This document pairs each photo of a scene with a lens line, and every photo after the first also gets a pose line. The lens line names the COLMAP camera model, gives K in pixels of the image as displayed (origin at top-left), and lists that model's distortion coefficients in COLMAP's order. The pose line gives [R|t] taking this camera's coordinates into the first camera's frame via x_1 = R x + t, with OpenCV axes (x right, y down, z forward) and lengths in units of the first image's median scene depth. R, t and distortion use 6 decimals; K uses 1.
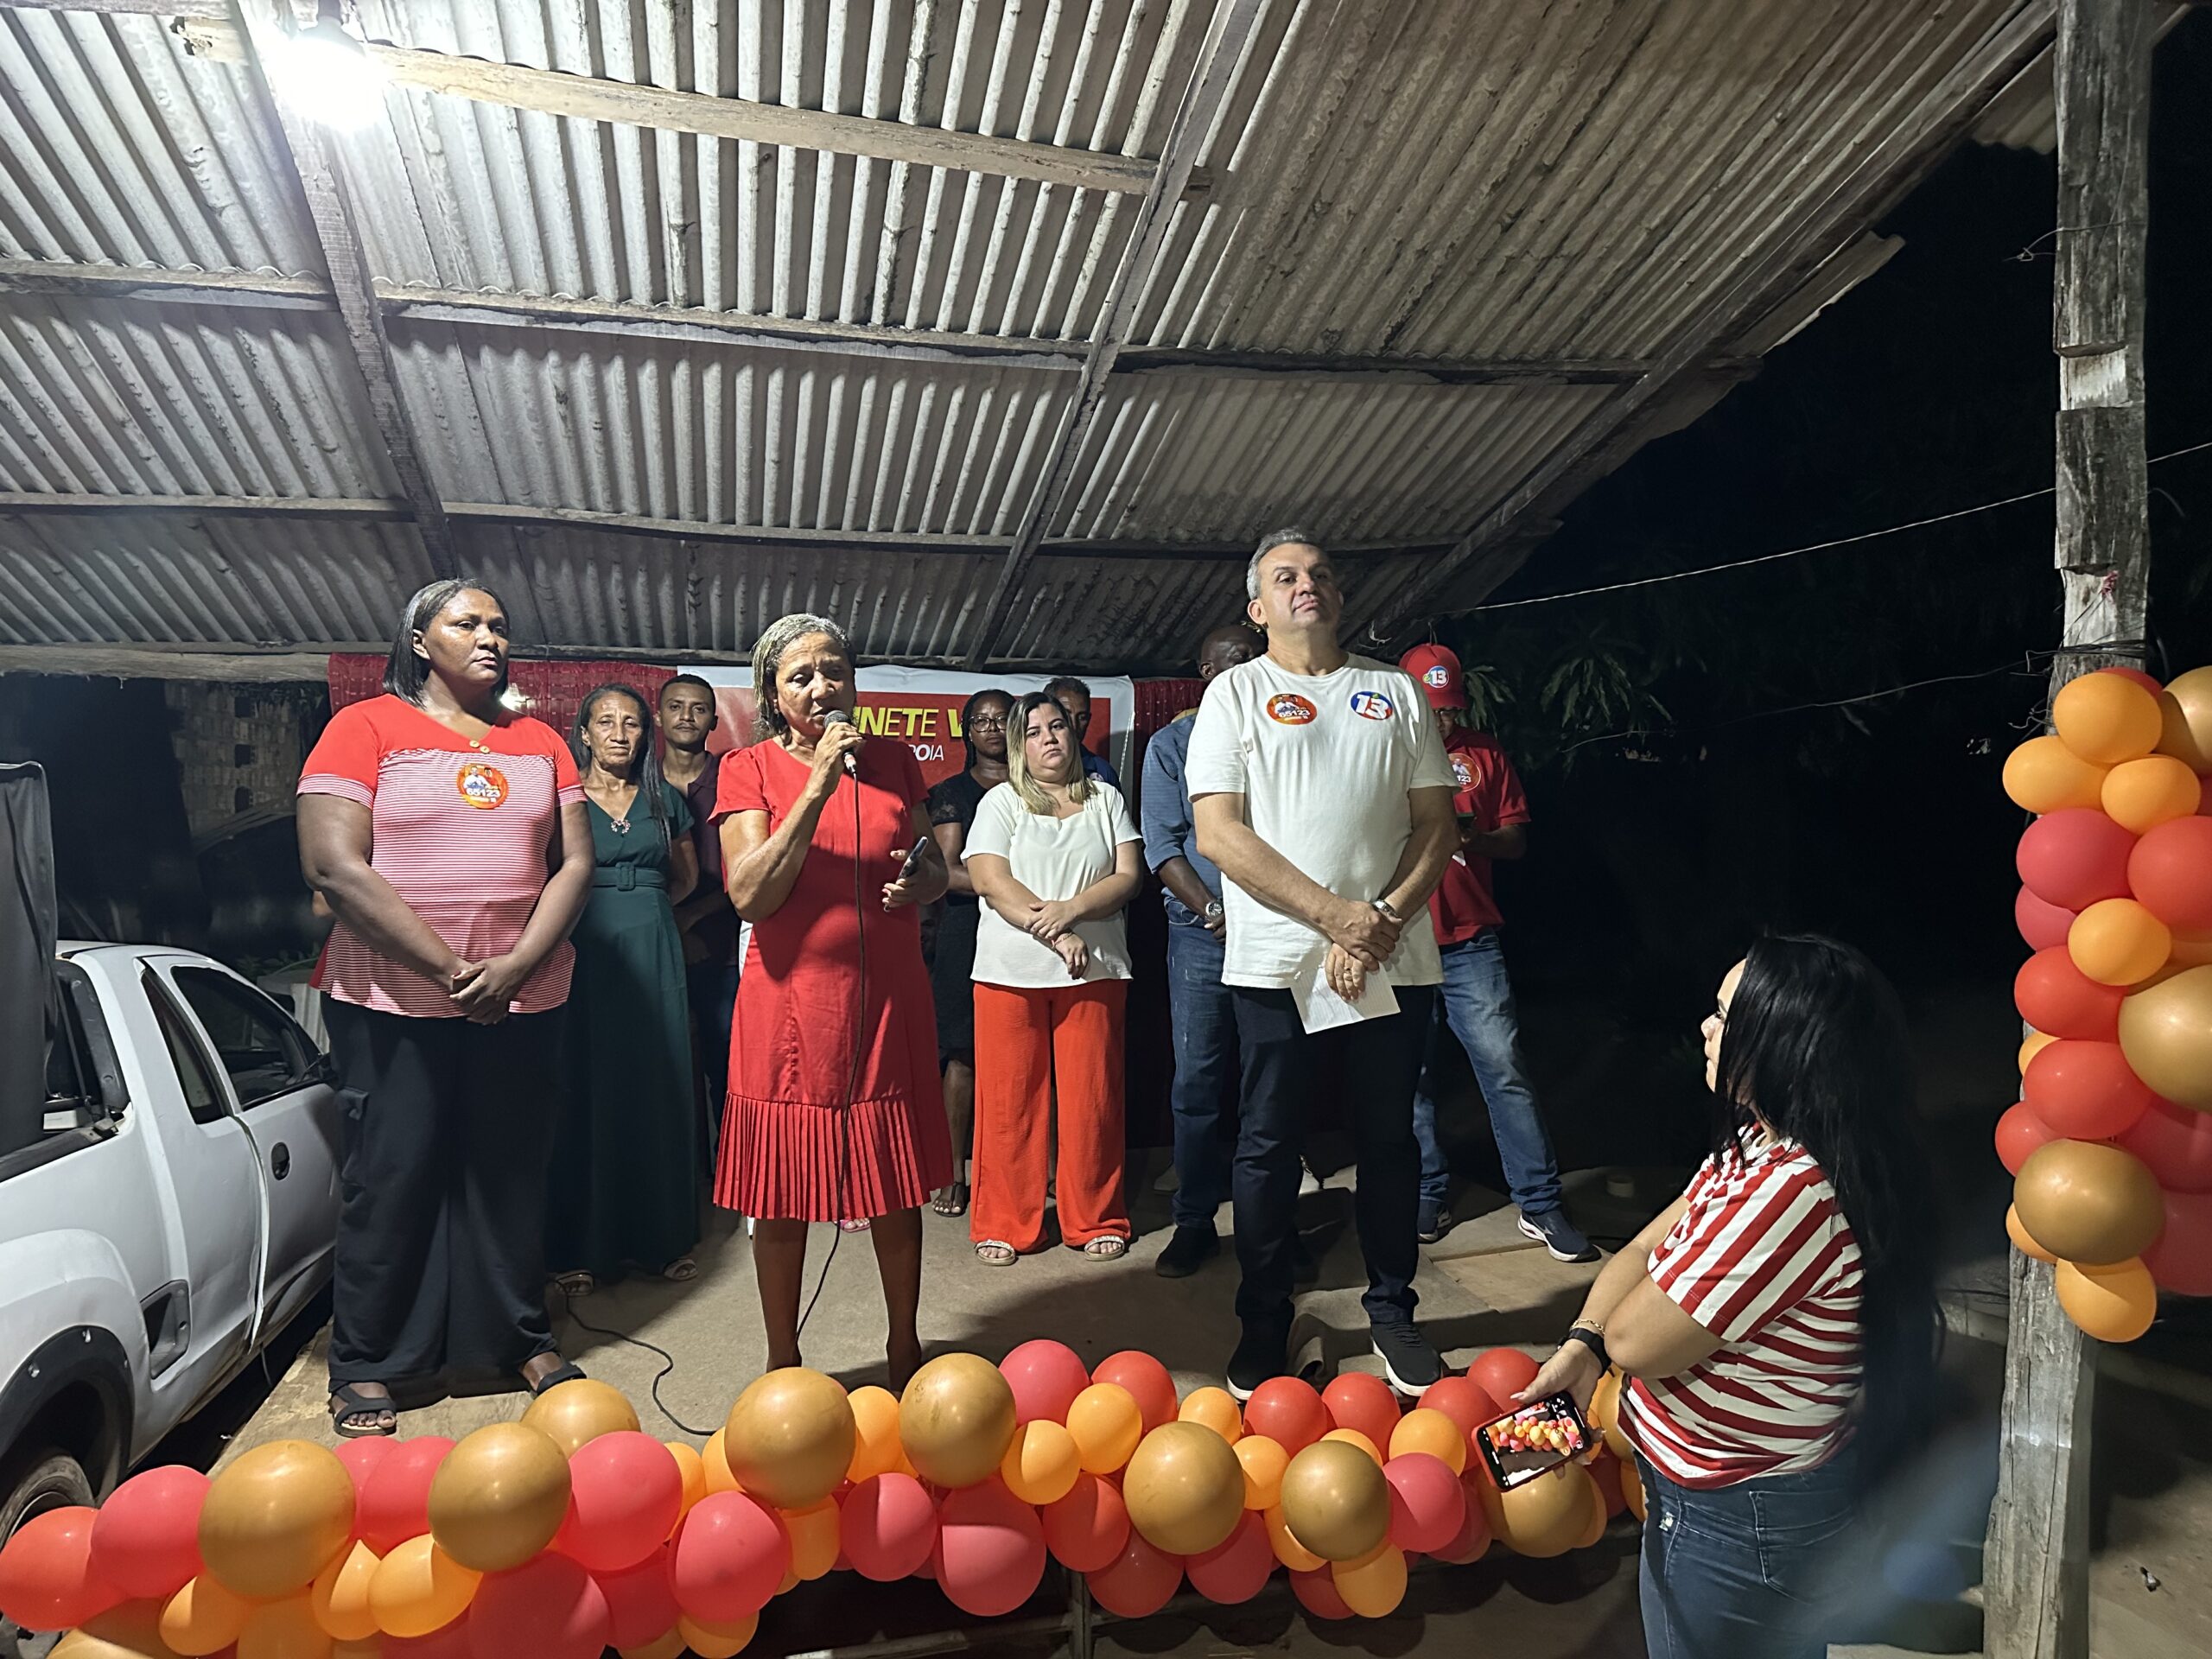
lens RADIAL K [[1518.7, 0, 1111.2], [0, 1518.7, 822.0], [0, 0, 1]] dist [0.160713, -0.279797]
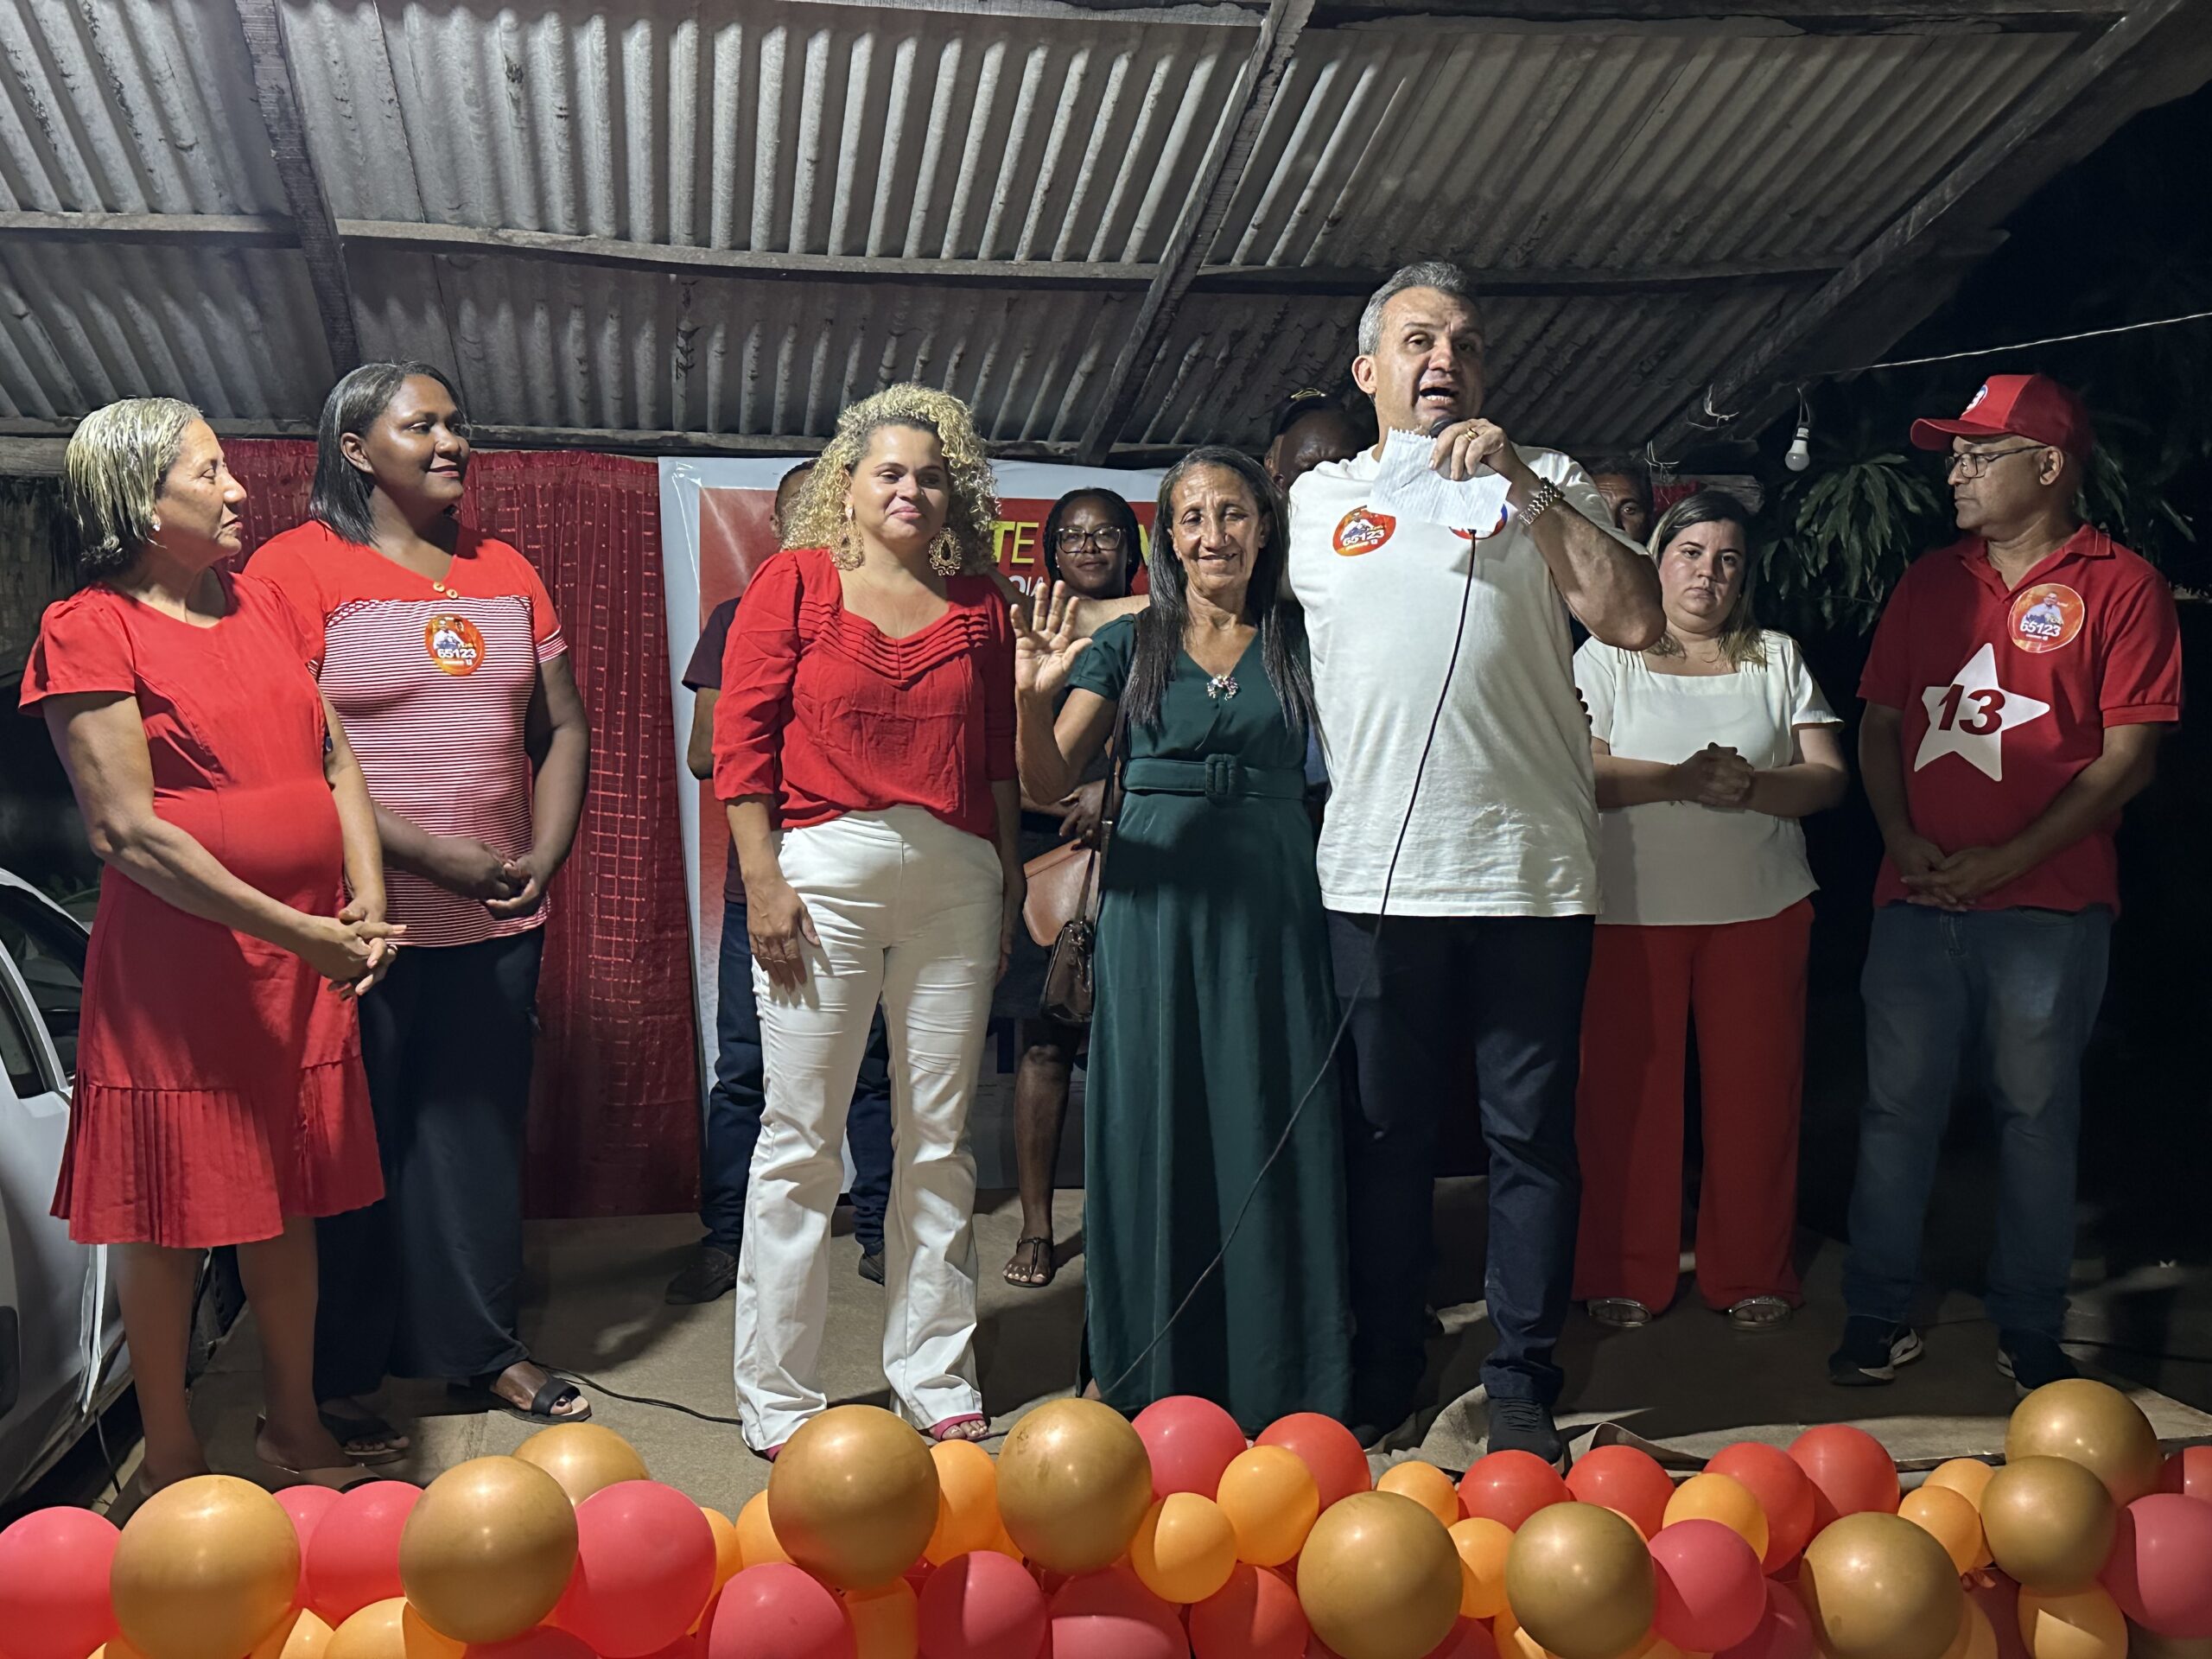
lens RADIAL K [[2523.5, 0, 1124.0], [0, 2523.5, 814.7], [0, 0, 1]] dist [0.208338, -0.452359]
pose [[0.997399, 0.013429, -0.070819, 0.004977], [-0.010191, 0.998895, 0.045889, 0.003025], [0.071357, -0.045048, 0.996433, -0.141372]]
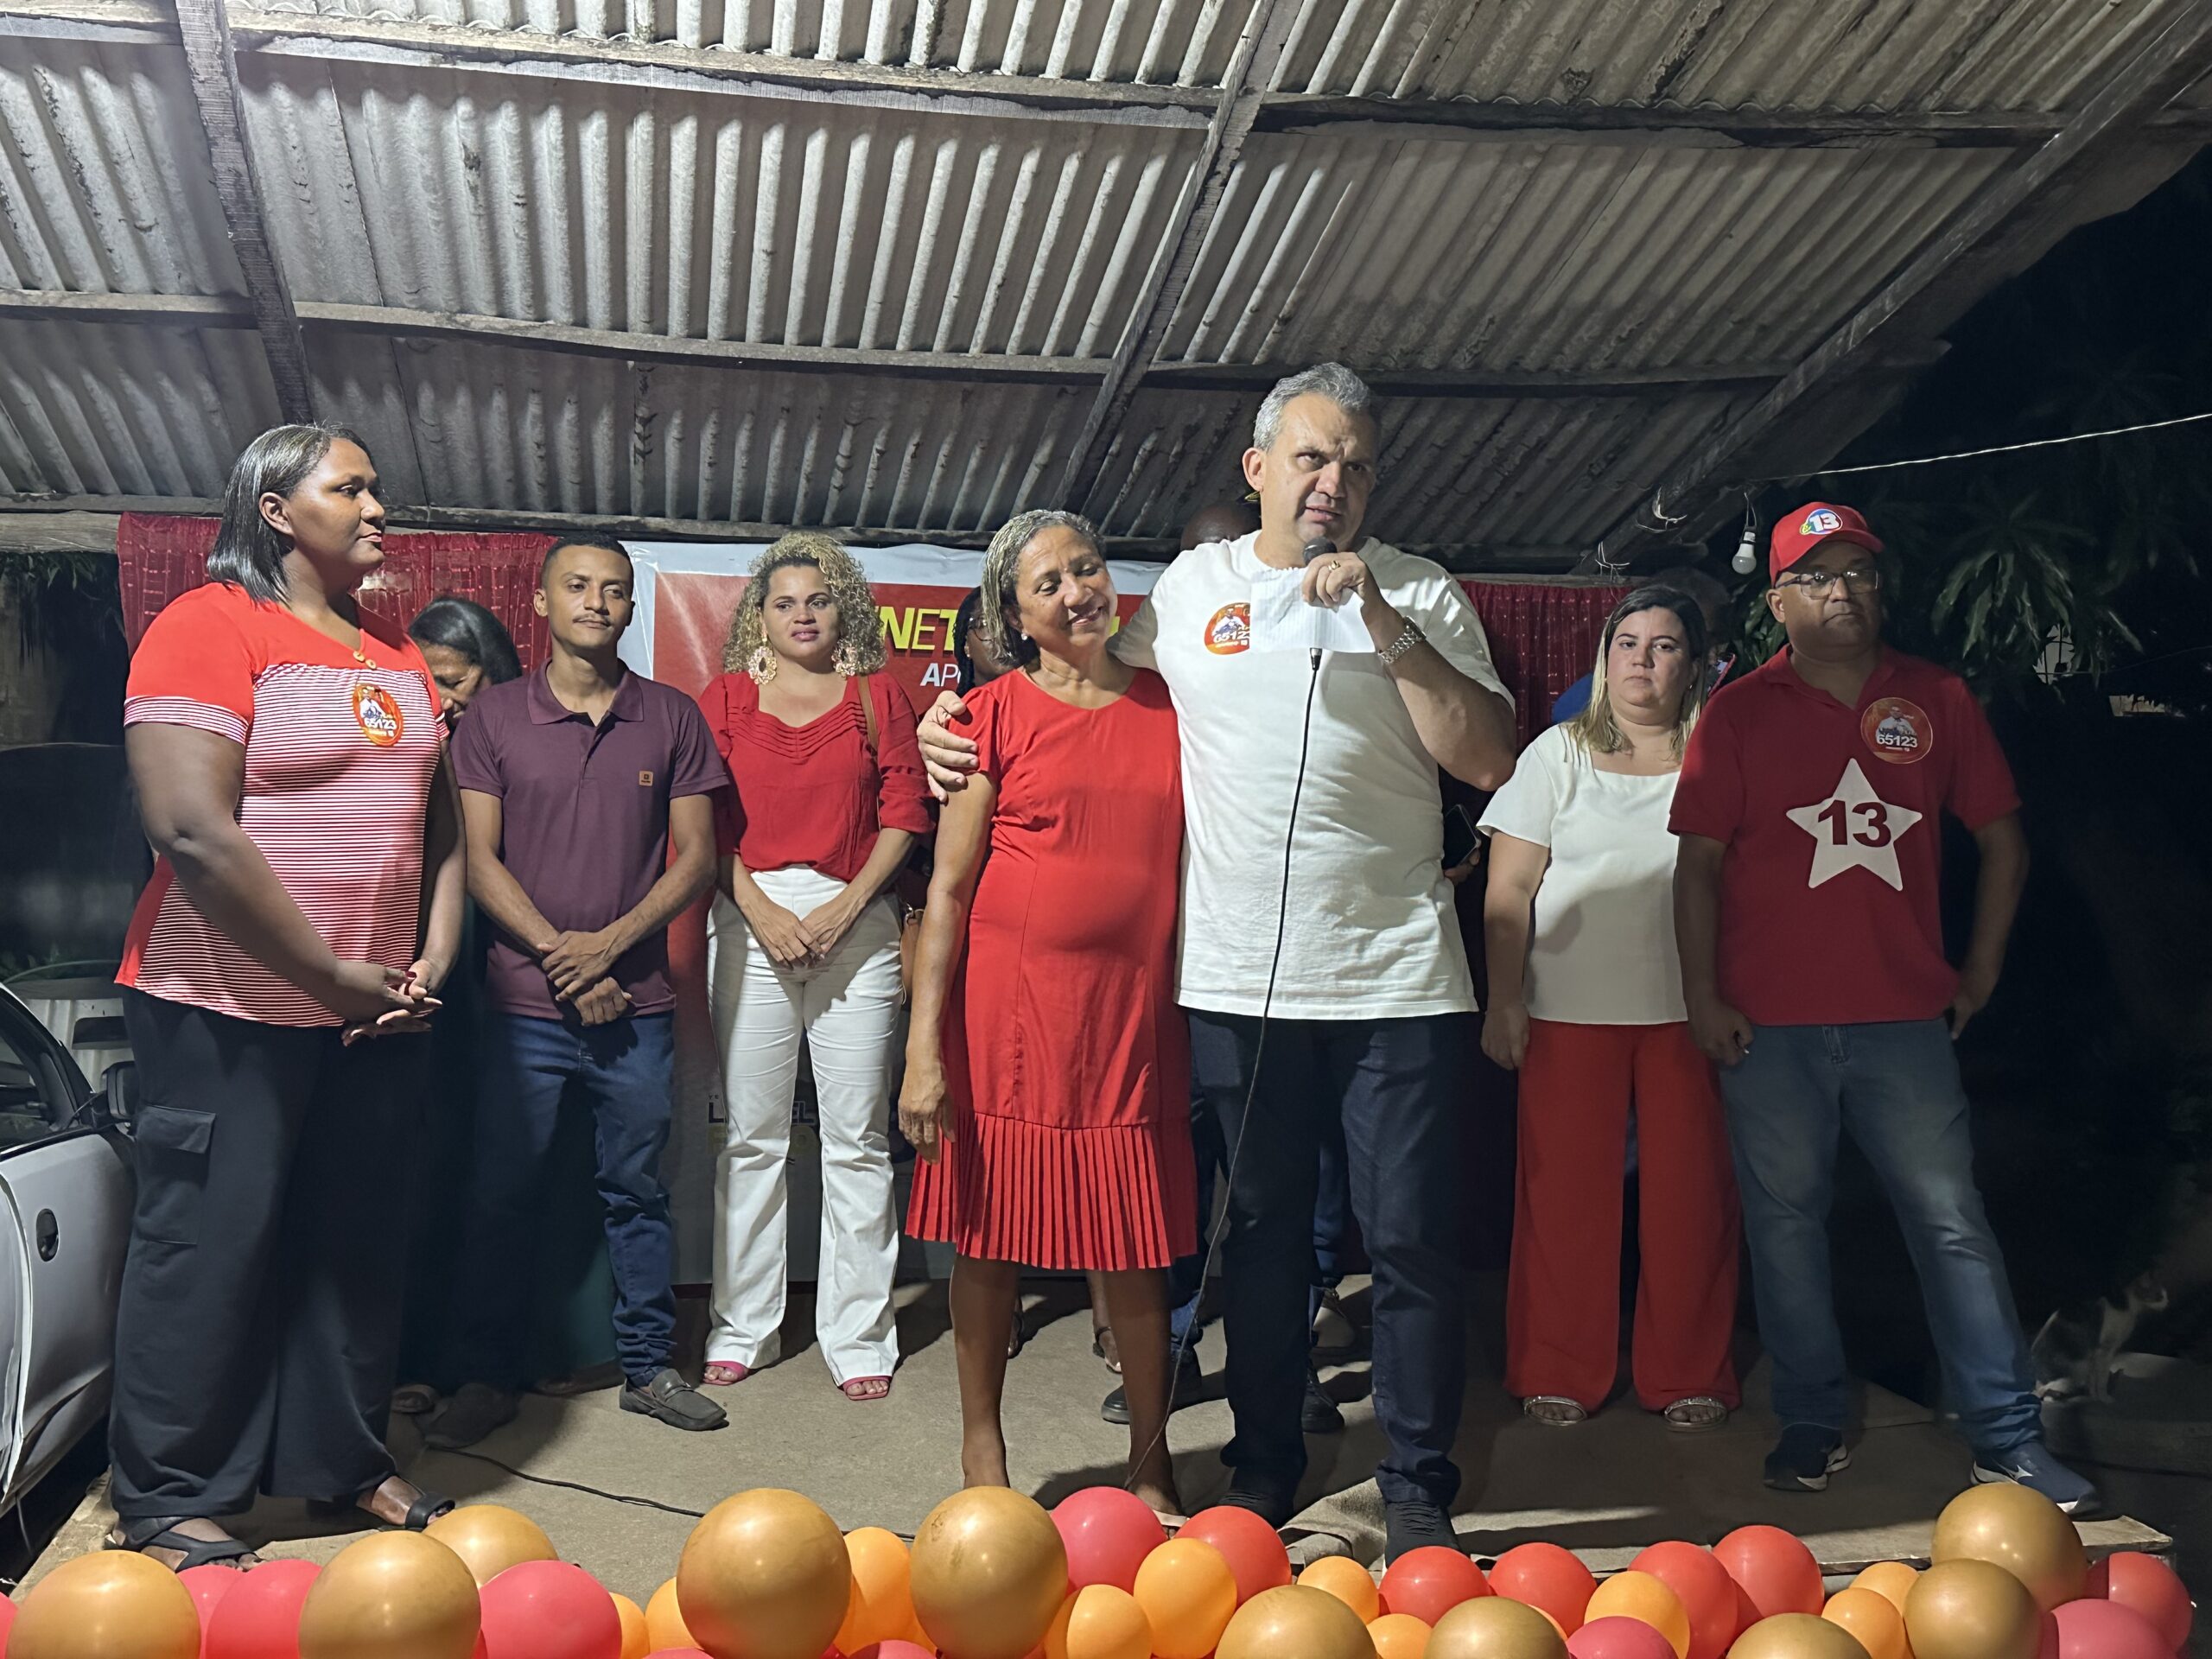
lens RADIAL K [[2523.5, 0, 1124.0], [0, 2523.5, 814.7], [0, 0, 1]] dist [0.208338, -0.452359]
pose [[0.997684, 0.025795, -0.062940, 0.021817], [-0.025325, 0.999645, 0.008252, 0.006114], [0.063130, -0.006639, 0.997983, -0.144267]]
